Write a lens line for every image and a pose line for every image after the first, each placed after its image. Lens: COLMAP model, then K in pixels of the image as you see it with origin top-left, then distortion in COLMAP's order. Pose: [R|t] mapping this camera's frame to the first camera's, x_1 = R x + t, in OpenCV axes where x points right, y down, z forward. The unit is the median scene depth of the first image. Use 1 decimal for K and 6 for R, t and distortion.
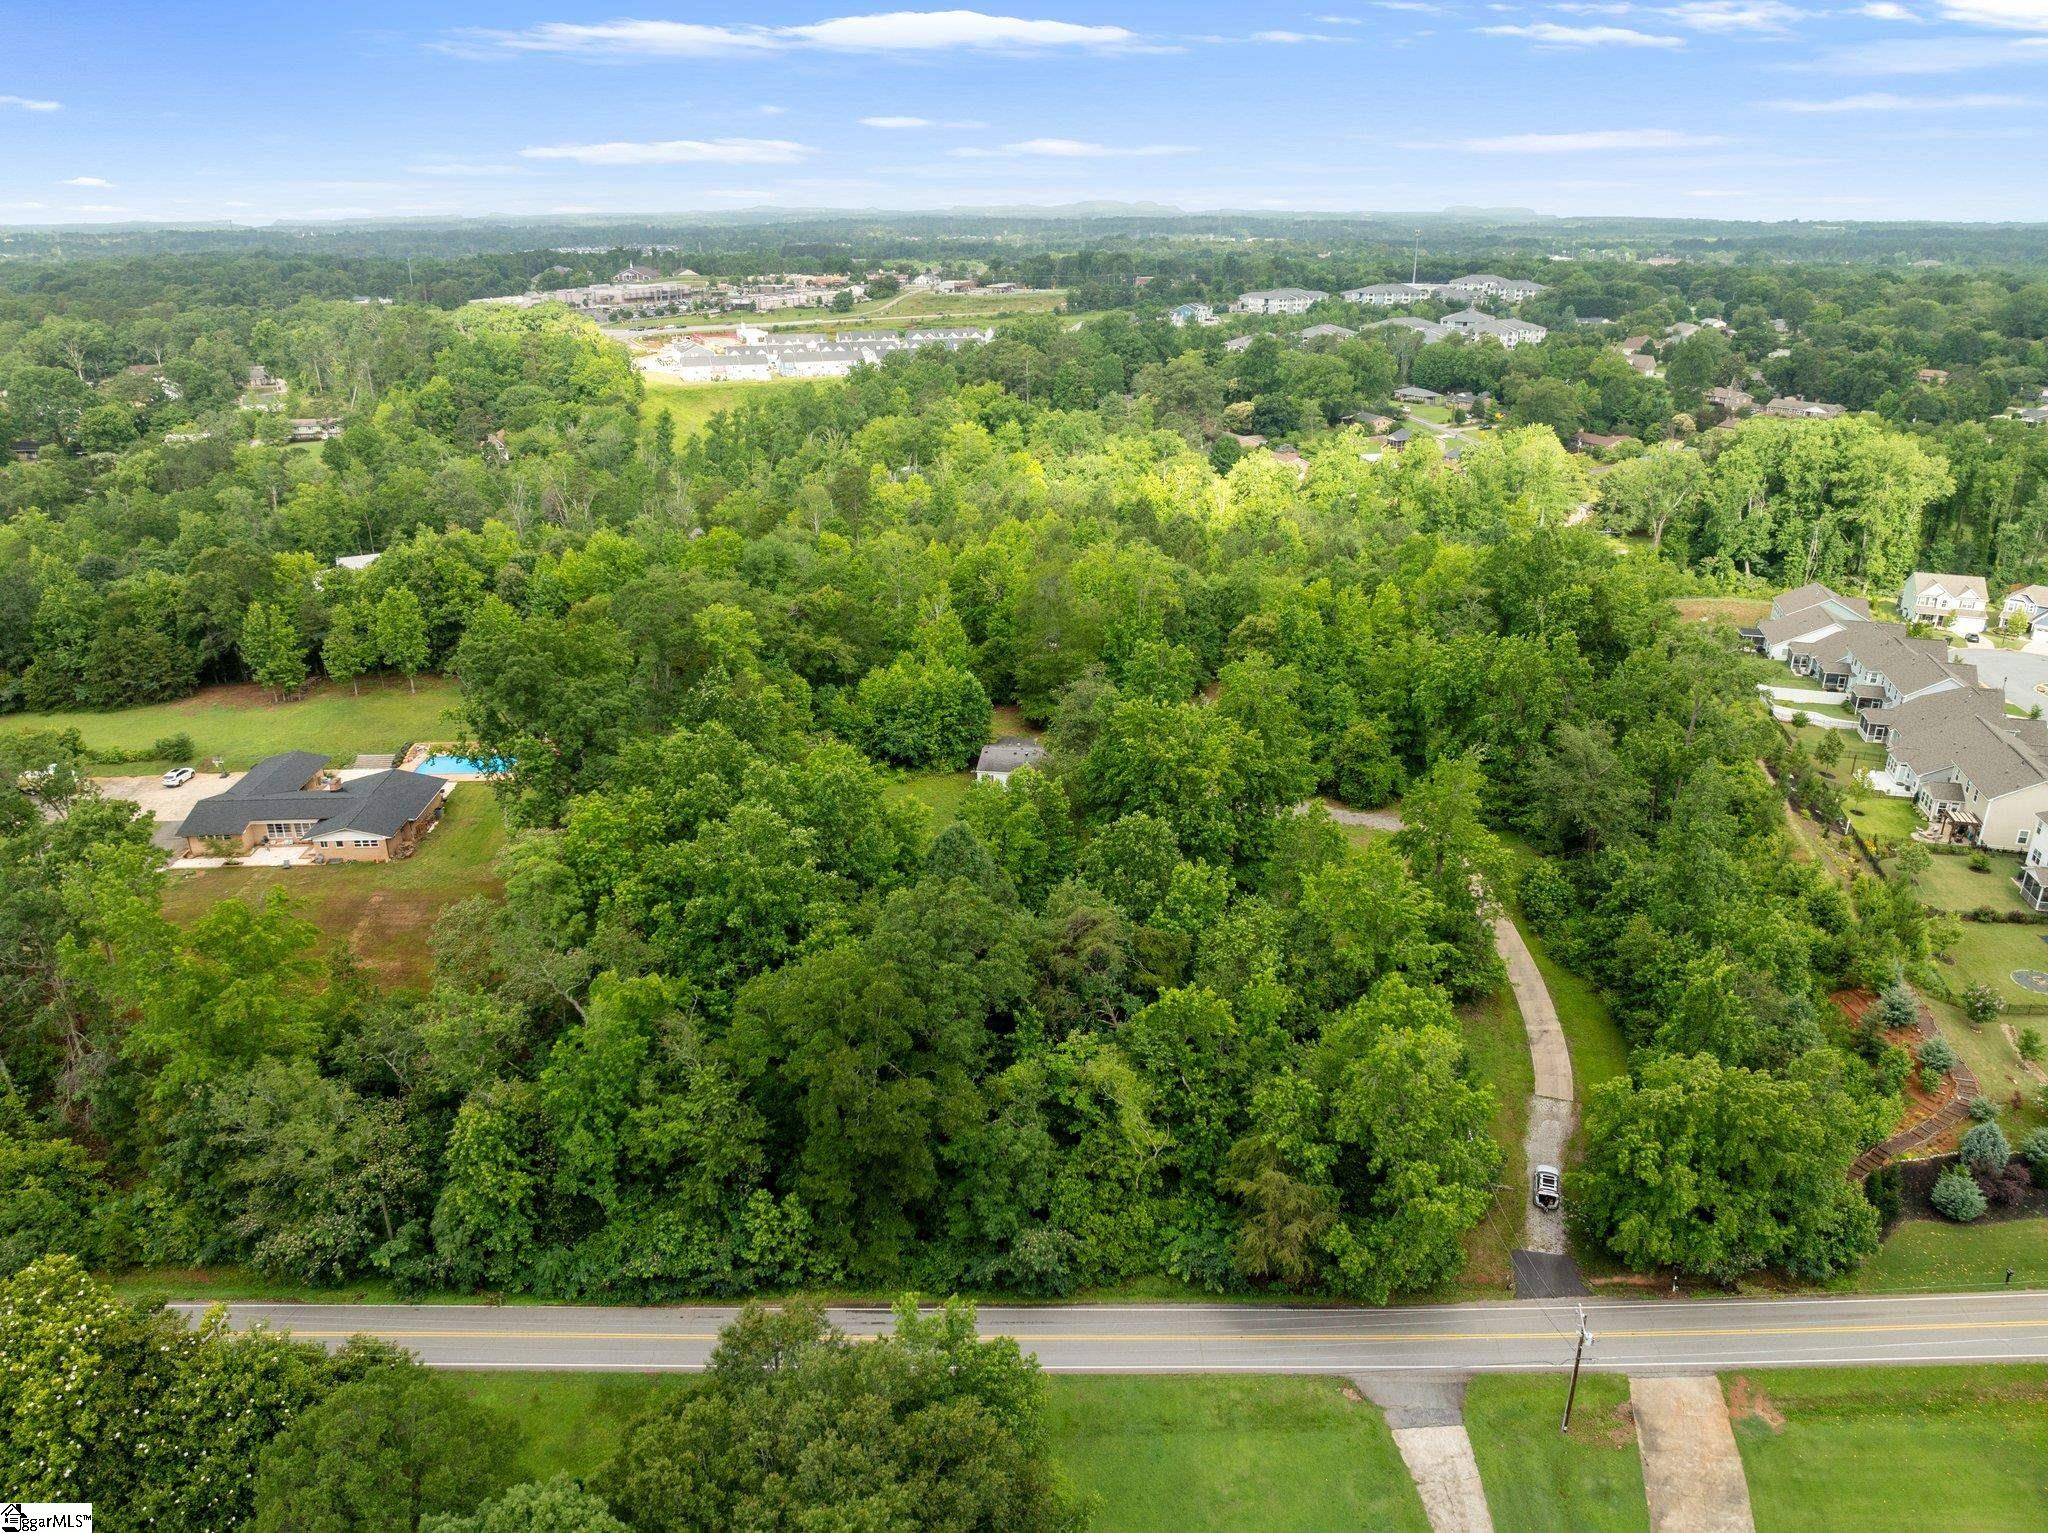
lens RADIAL K [[1485.5, 0, 1022.1], [0, 1485.5, 733.1], [0, 0, 1]] dist [-0.066670, 0.045330]
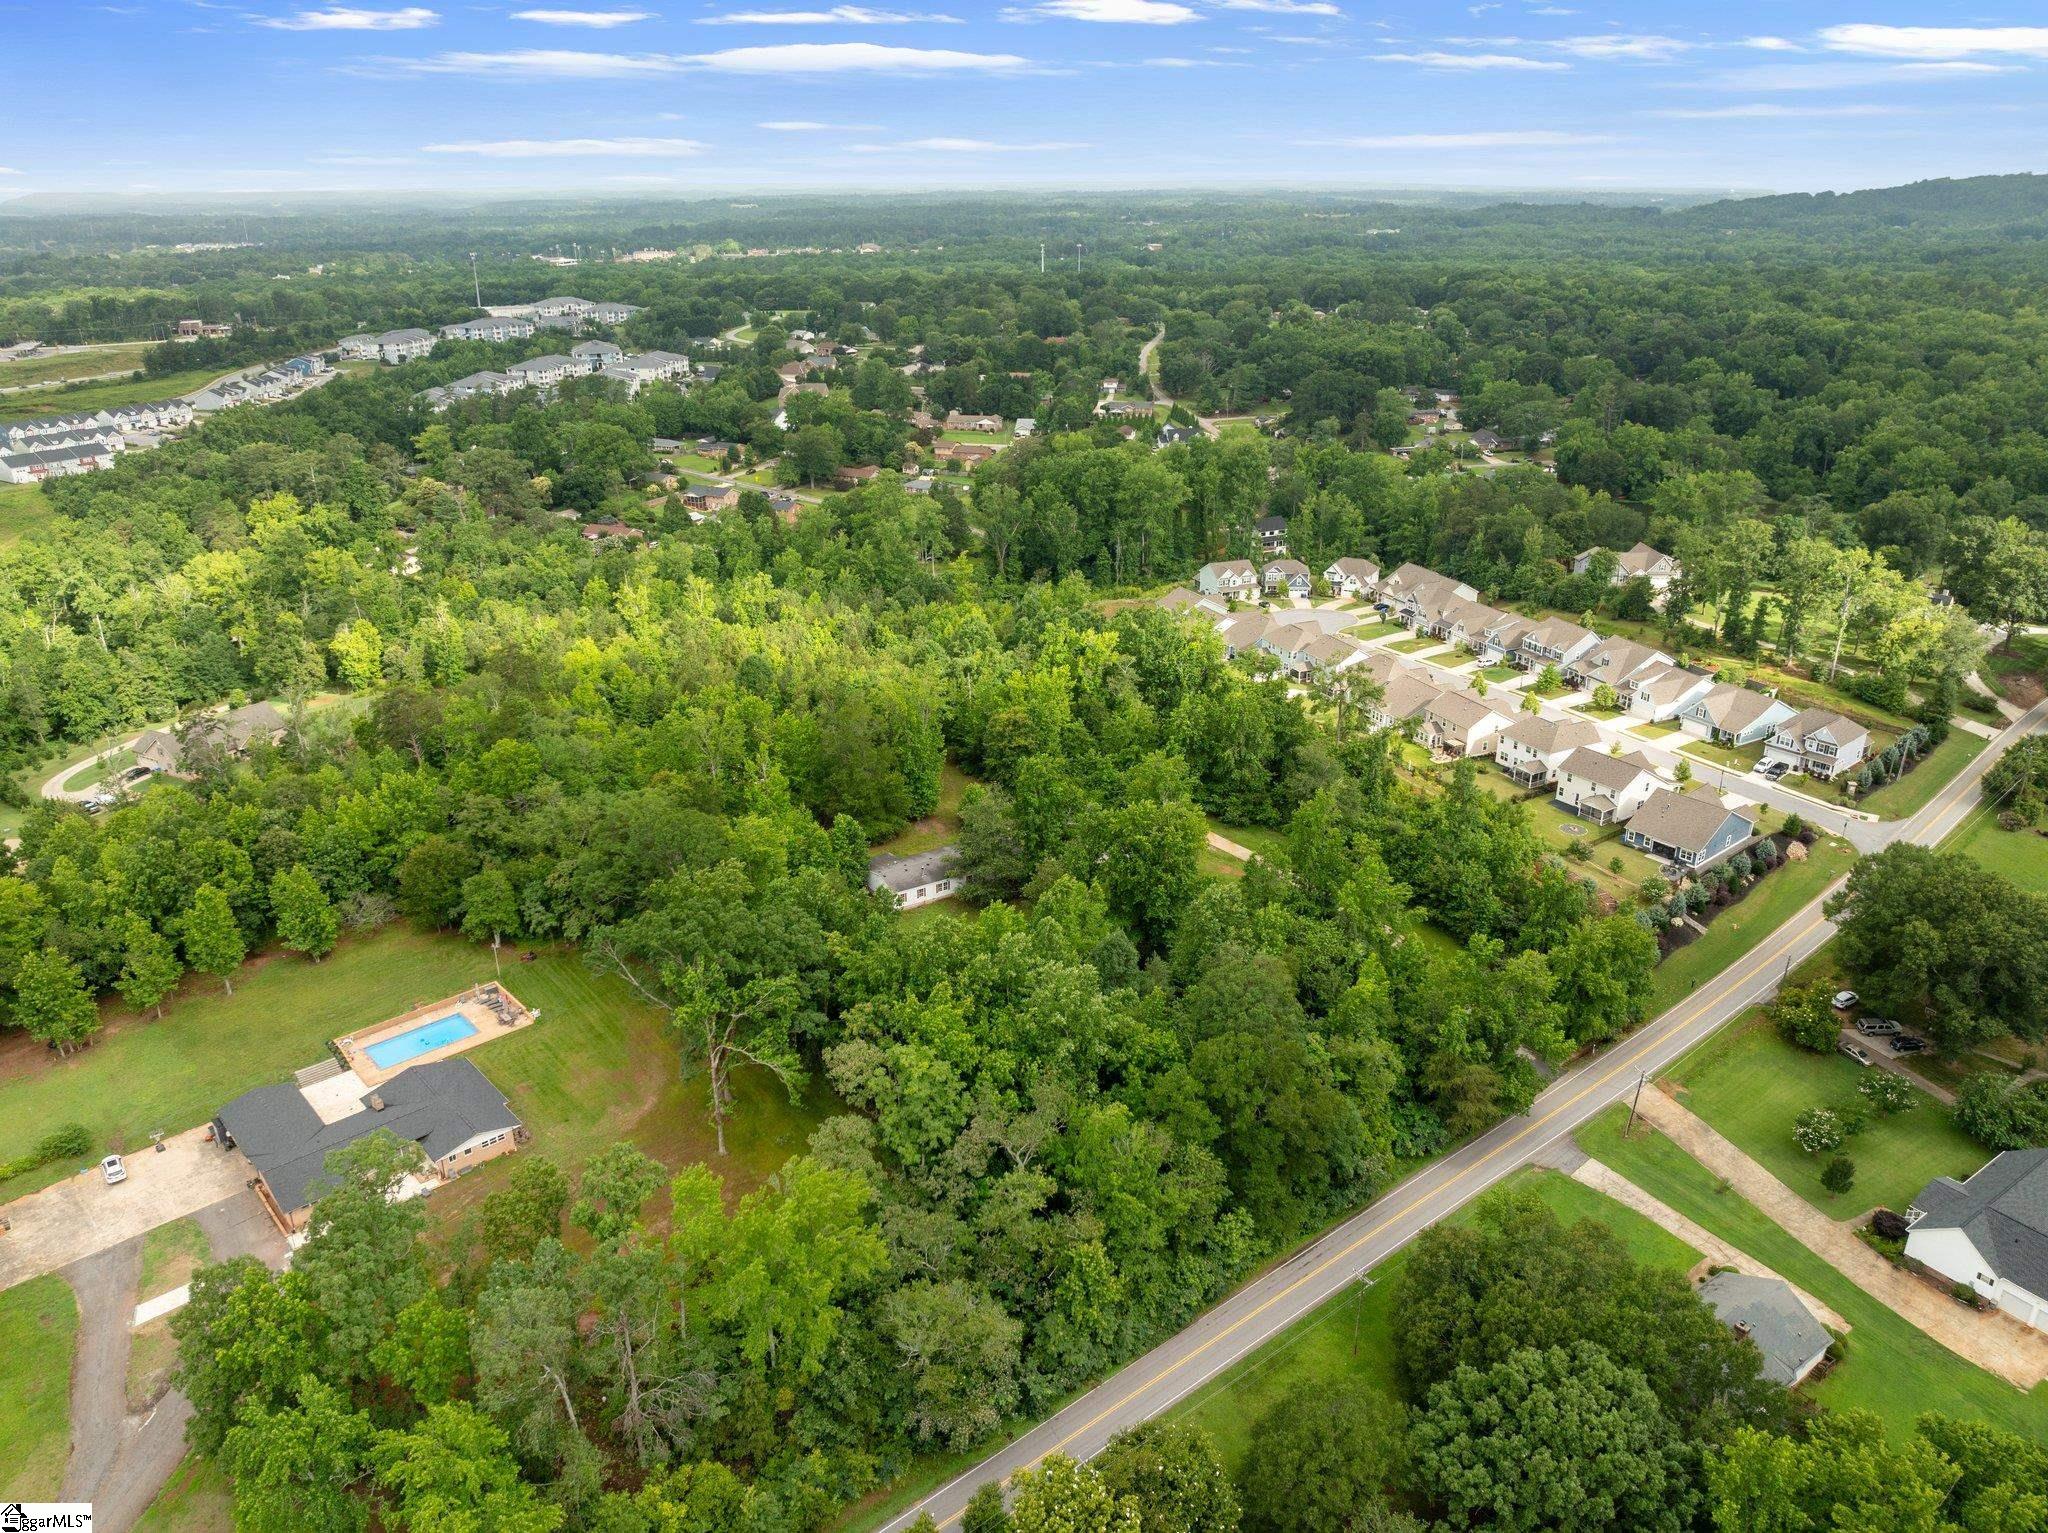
lens RADIAL K [[1478.7, 0, 1024.0], [0, 1478.7, 766.5], [0, 0, 1]] dist [-0.036426, -0.006429]
pose [[0.769245, -0.242071, 0.591323, -1.040366], [0.220158, 0.969201, 0.110363, -0.301405], [-0.599827, 0.045289, 0.798847, -0.036358]]
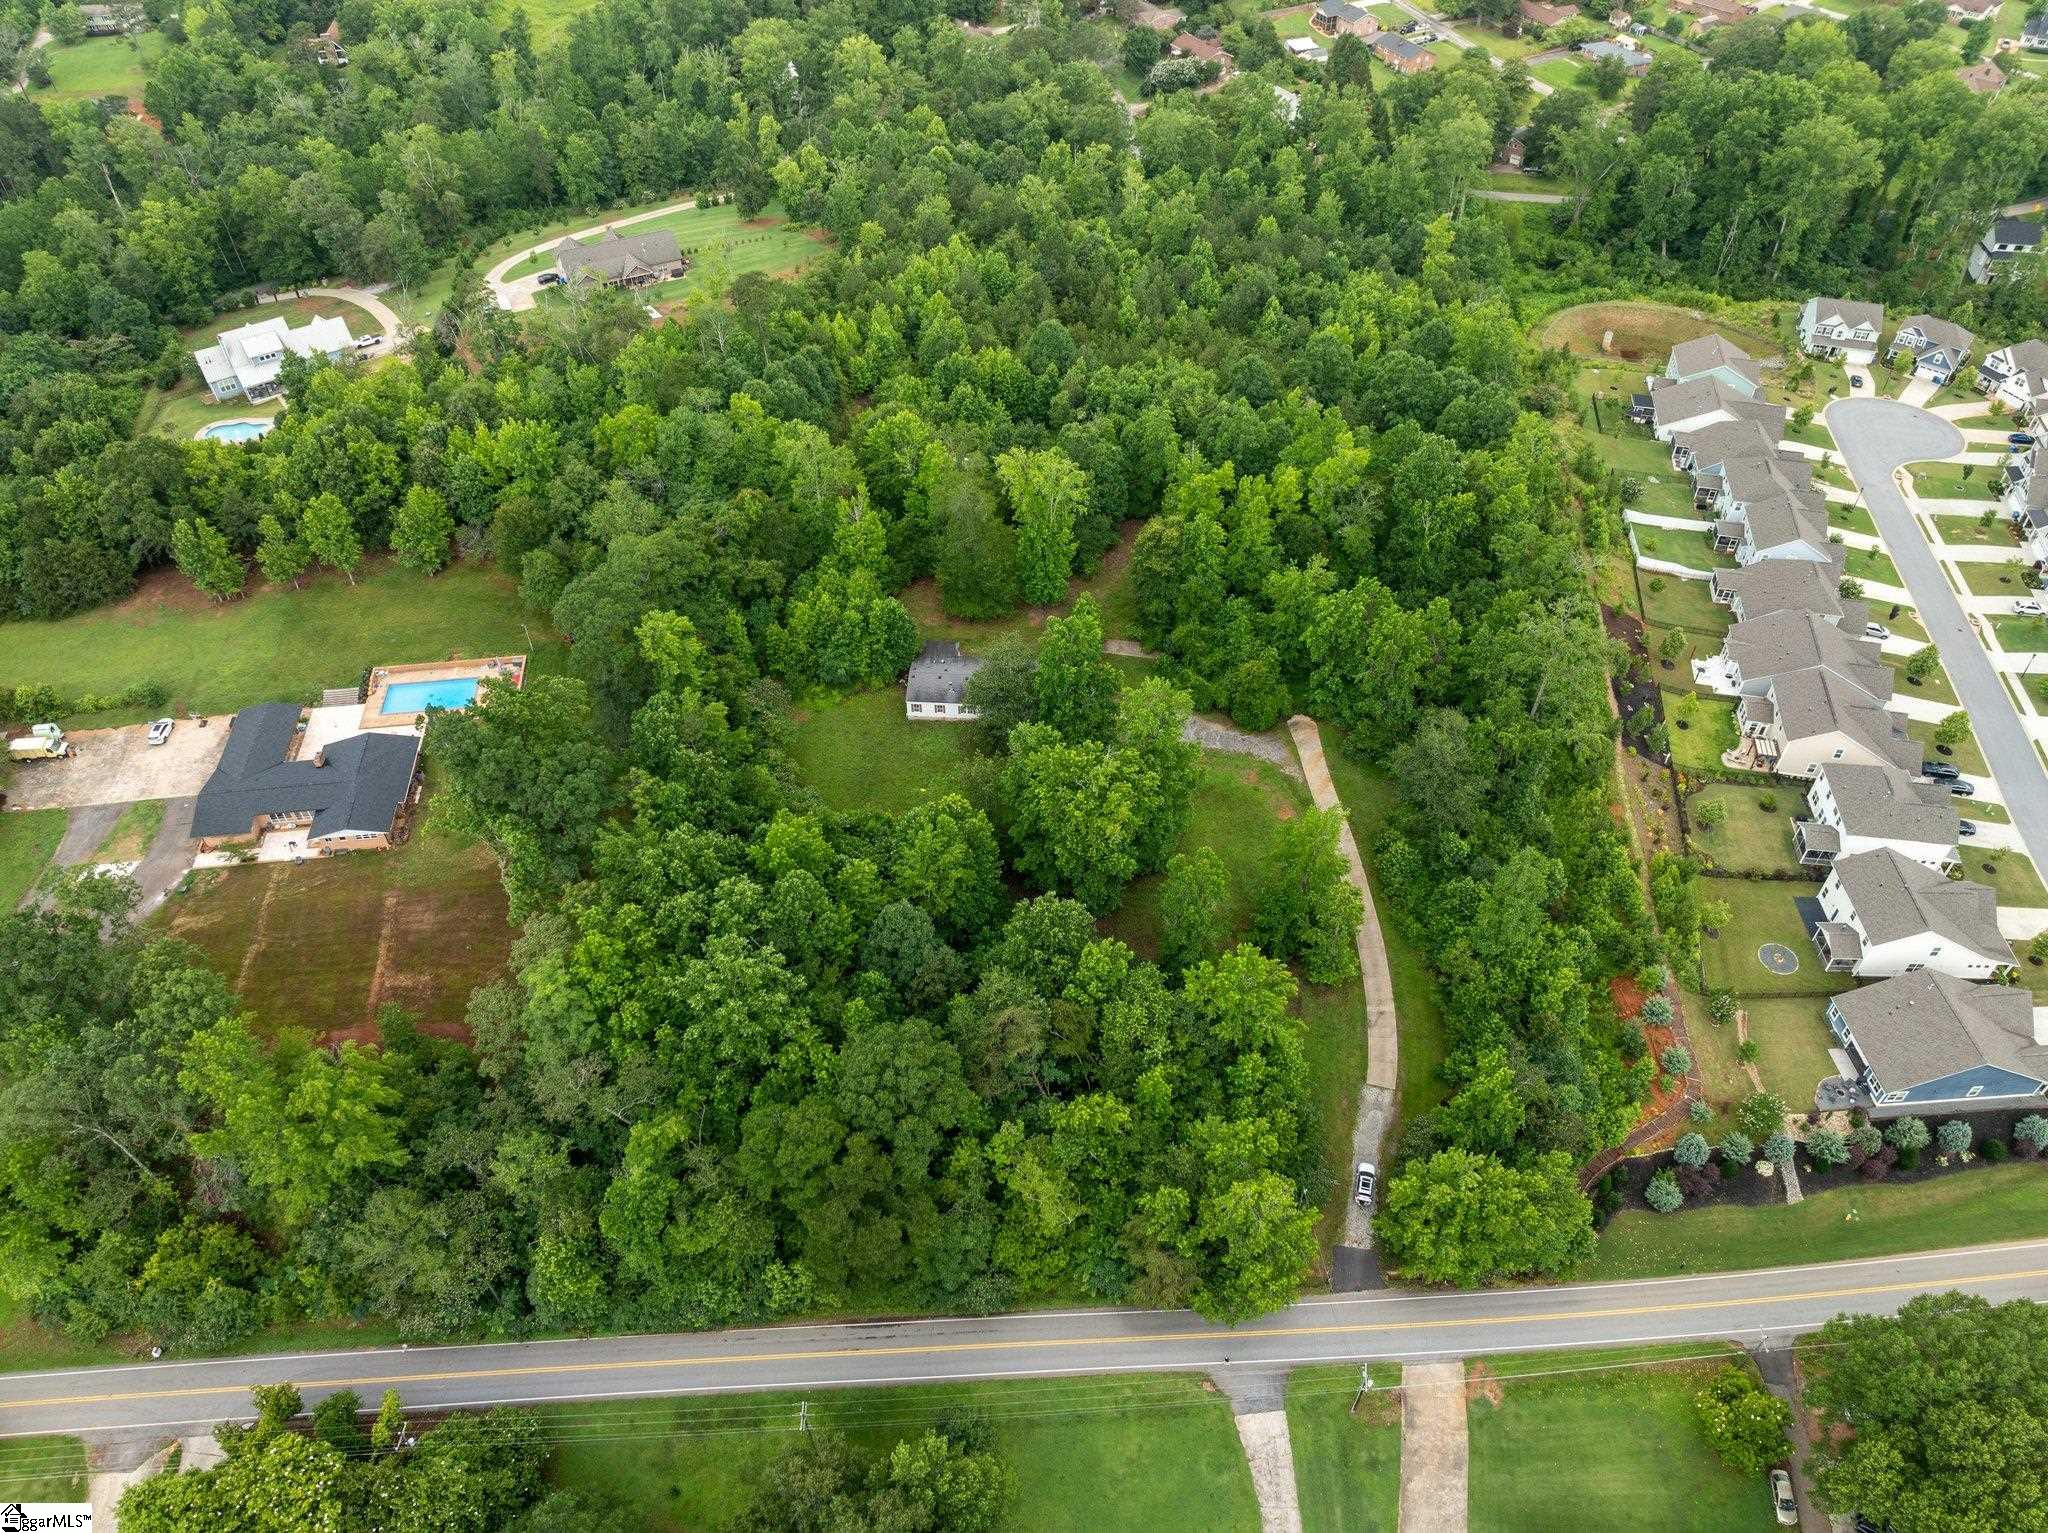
lens RADIAL K [[1478.7, 0, 1024.0], [0, 1478.7, 766.5], [0, 0, 1]] dist [-0.036426, -0.006429]
pose [[0.997796, -0.051136, 0.042284, 0.014084], [0.029333, 0.911539, 0.410167, -0.623671], [-0.059518, -0.408023, 0.911030, -0.041717]]
